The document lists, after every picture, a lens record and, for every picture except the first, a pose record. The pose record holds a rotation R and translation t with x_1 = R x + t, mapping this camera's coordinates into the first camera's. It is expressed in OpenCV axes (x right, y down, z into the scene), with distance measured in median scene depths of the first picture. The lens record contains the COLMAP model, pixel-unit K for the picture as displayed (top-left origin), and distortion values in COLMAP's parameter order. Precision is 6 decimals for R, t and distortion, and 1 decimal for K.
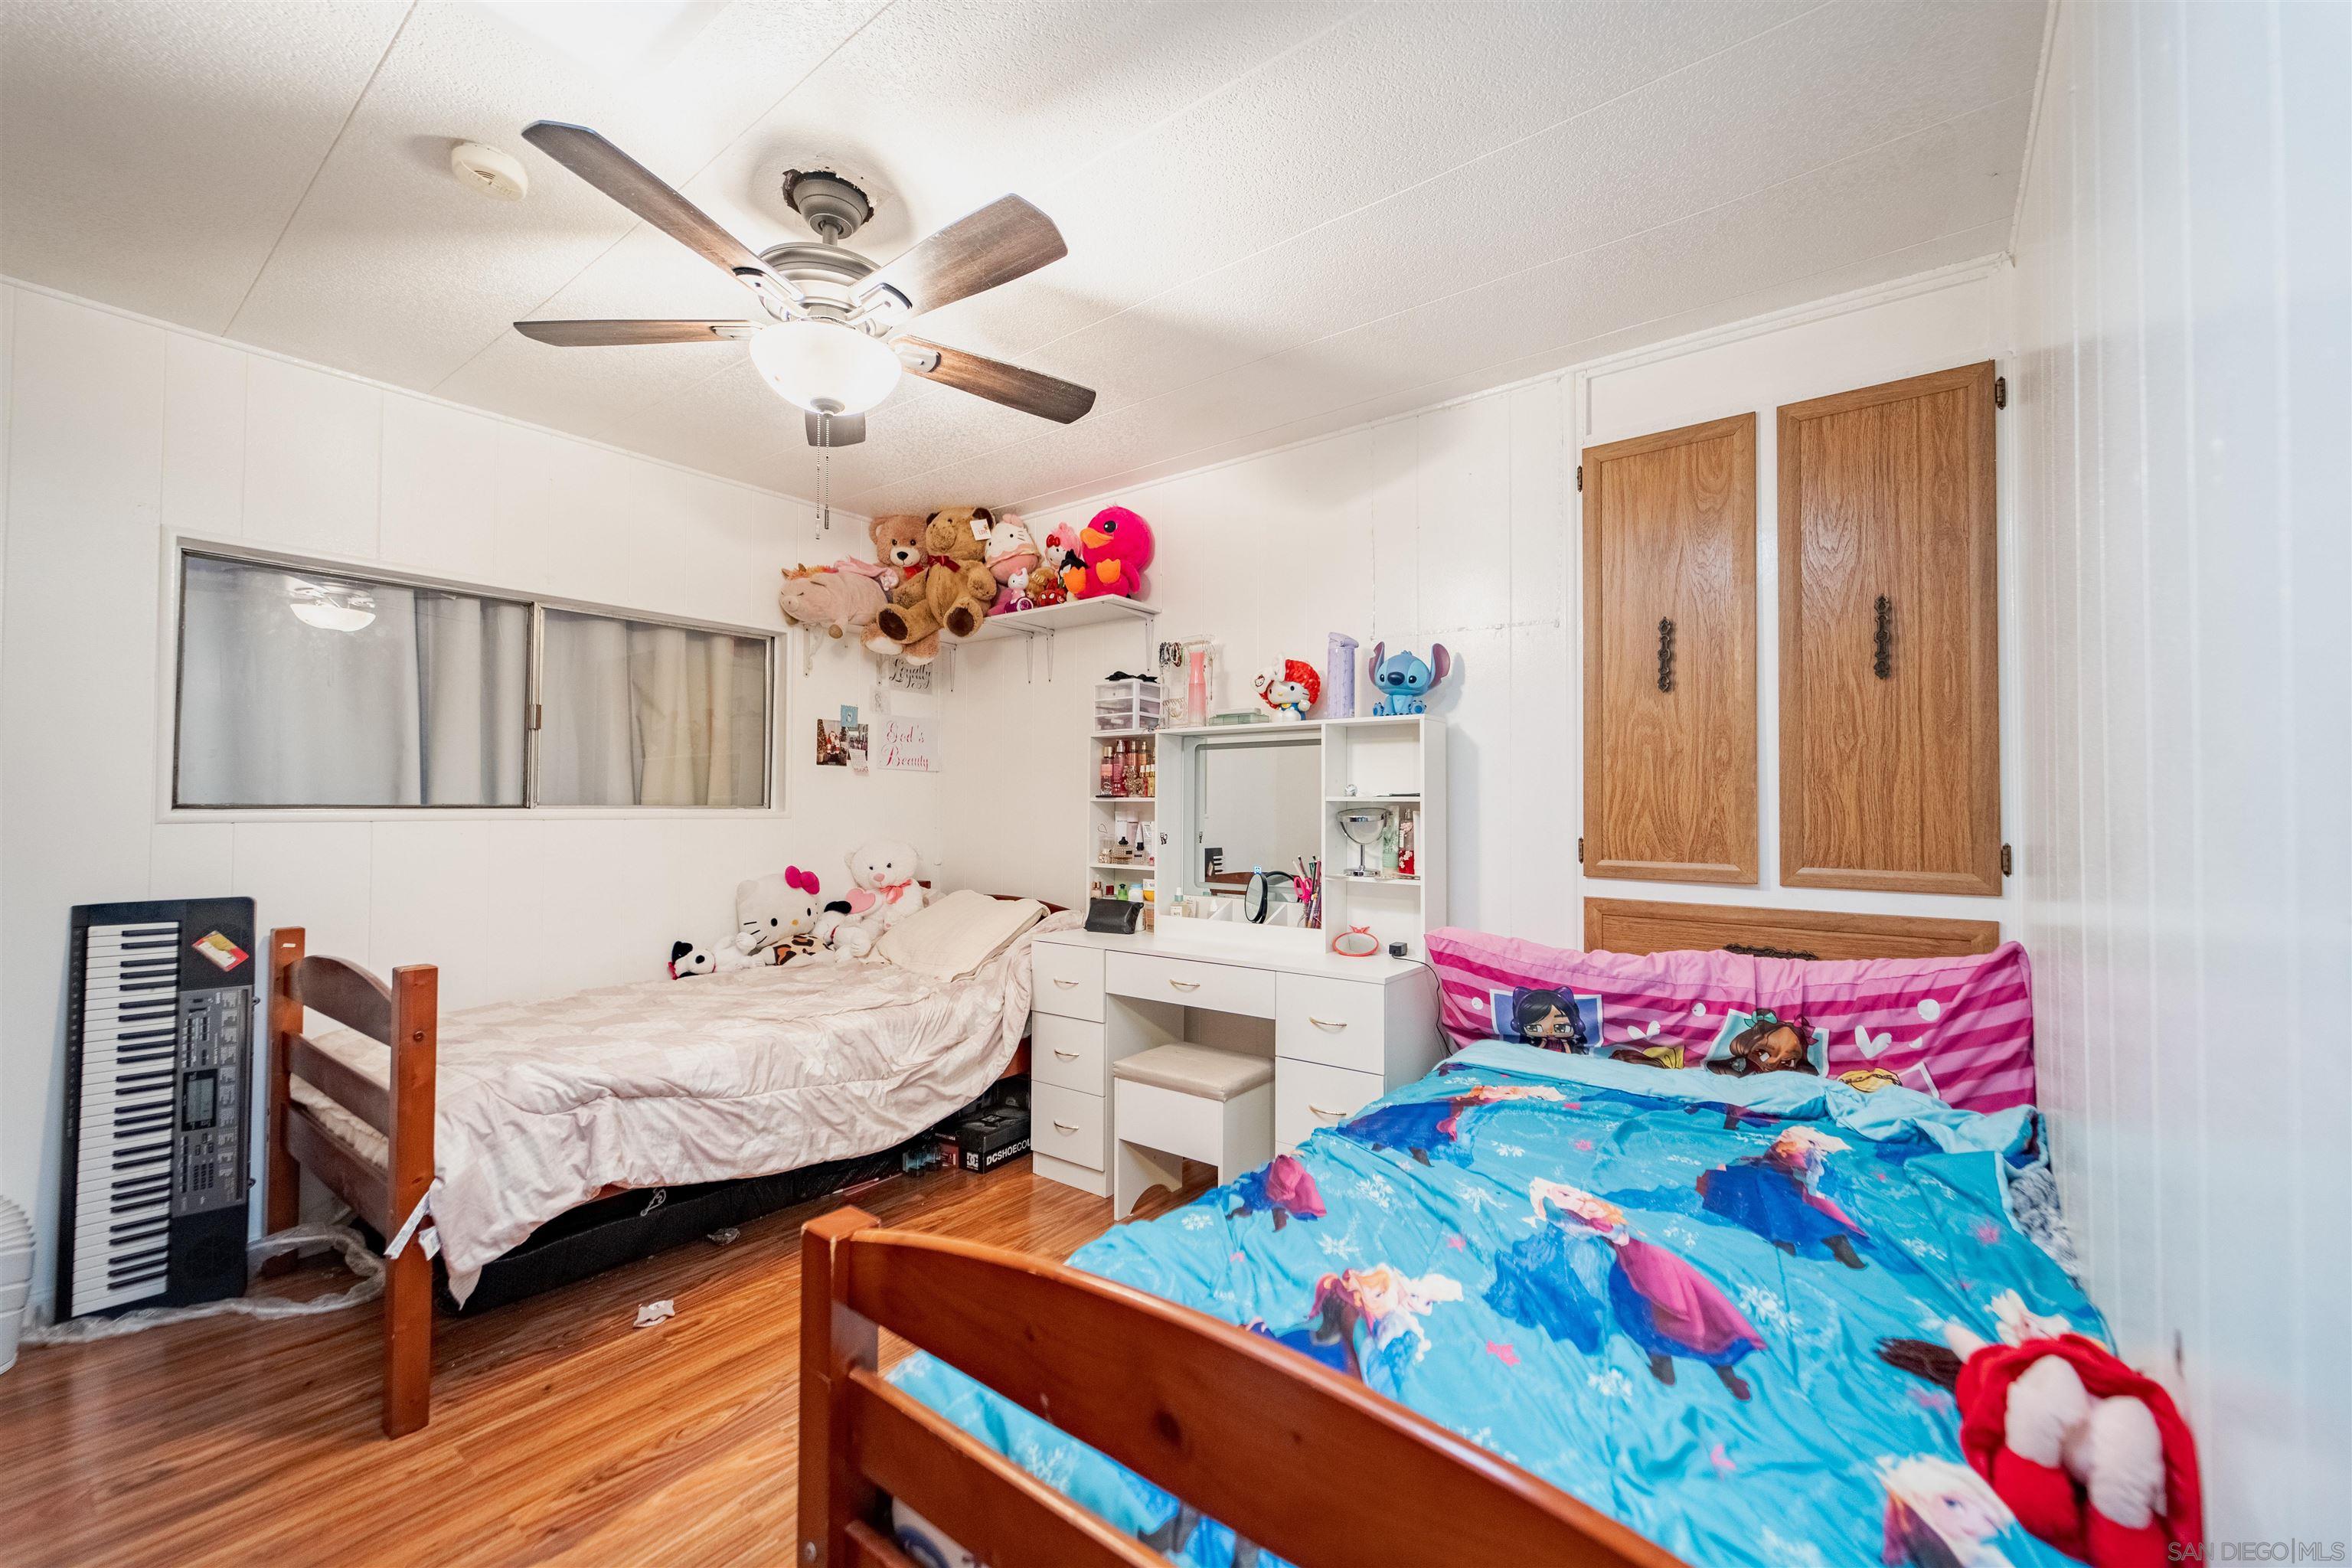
lens RADIAL K [[948.7, 0, 1187.8], [0, 948.7, 781.6], [0, 0, 1]] dist [0.000318, 0.000260]
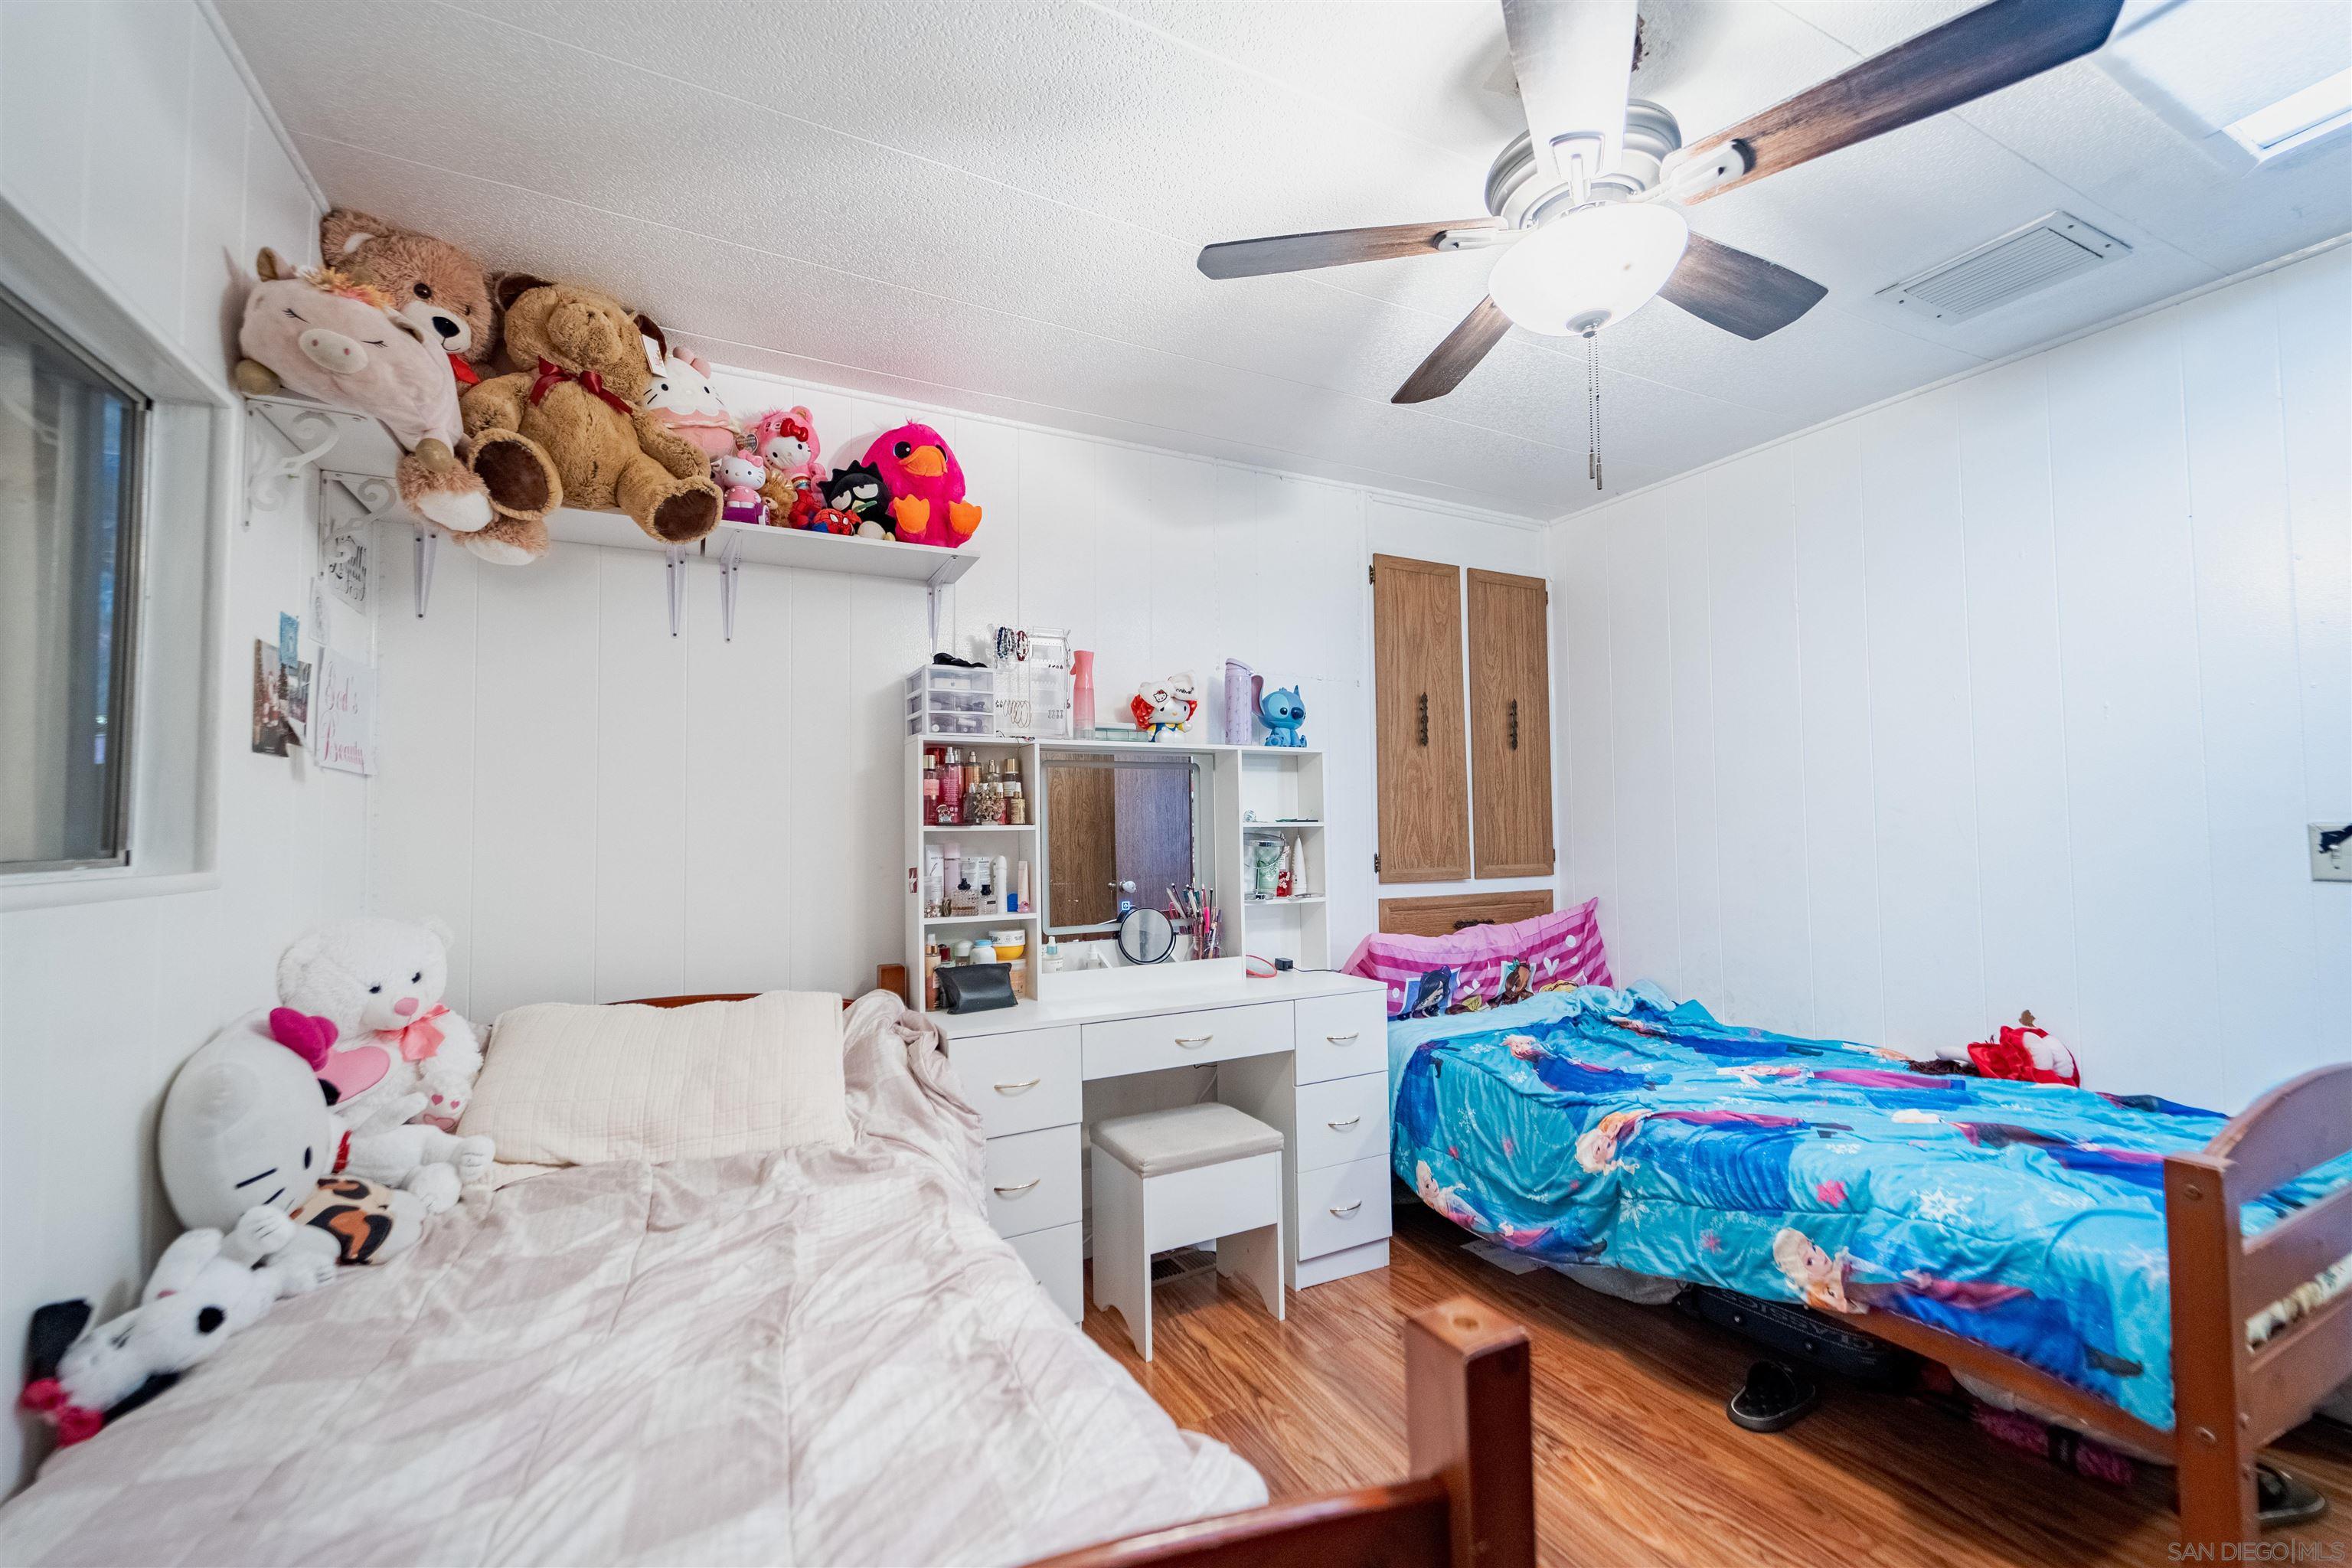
lens RADIAL K [[948.7, 0, 1187.8], [0, 948.7, 781.6], [0, 0, 1]] dist [0.000318, 0.000260]
pose [[0.421434, 0.034737, 0.906194, -0.905727], [-0.008424, 0.999373, -0.034391, 0.009093], [-0.906820, 0.006860, 0.421462, 0.726295]]
